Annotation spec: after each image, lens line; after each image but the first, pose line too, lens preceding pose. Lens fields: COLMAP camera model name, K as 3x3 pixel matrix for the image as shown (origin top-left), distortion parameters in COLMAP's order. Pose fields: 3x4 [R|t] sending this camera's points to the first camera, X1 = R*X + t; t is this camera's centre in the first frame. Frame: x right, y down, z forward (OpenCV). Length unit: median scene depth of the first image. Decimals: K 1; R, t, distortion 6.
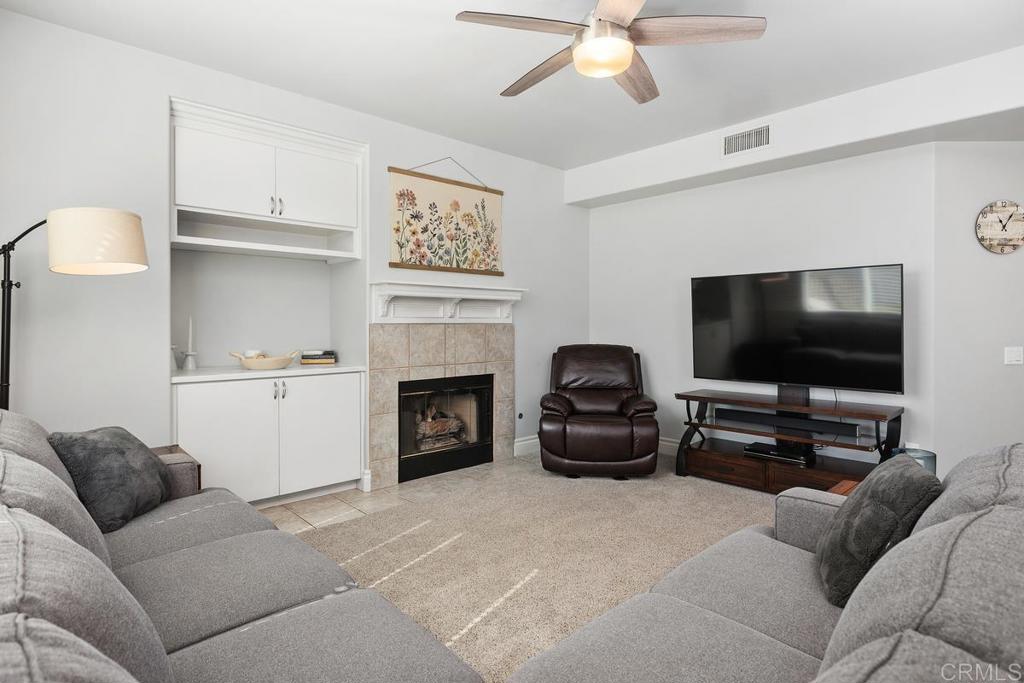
lens RADIAL K [[536.3, 0, 516.1], [0, 536.3, 331.3], [0, 0, 1]] dist [0.000501, 0.000144]
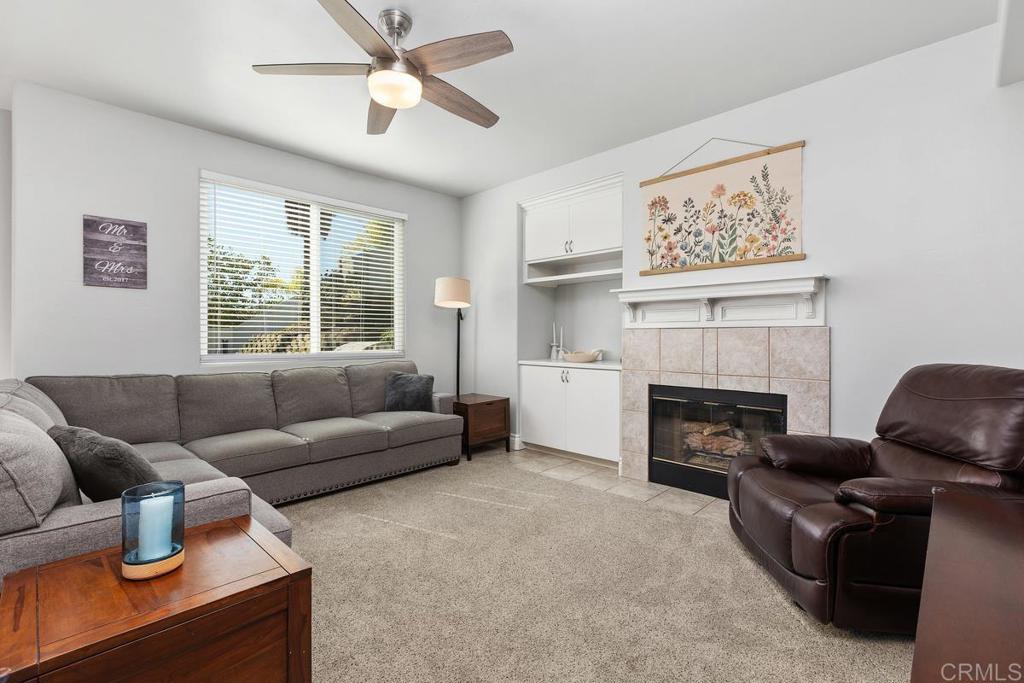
lens RADIAL K [[457.2, 0, 512.0], [0, 457.2, 341.5], [0, 0, 1]] dist [-0.000288, -0.000126]
pose [[0.052131, 0.010386, -0.998586, 0.633834], [-0.016836, 0.999813, 0.009519, 0.006889], [0.998498, 0.016316, 0.052296, 0.662338]]
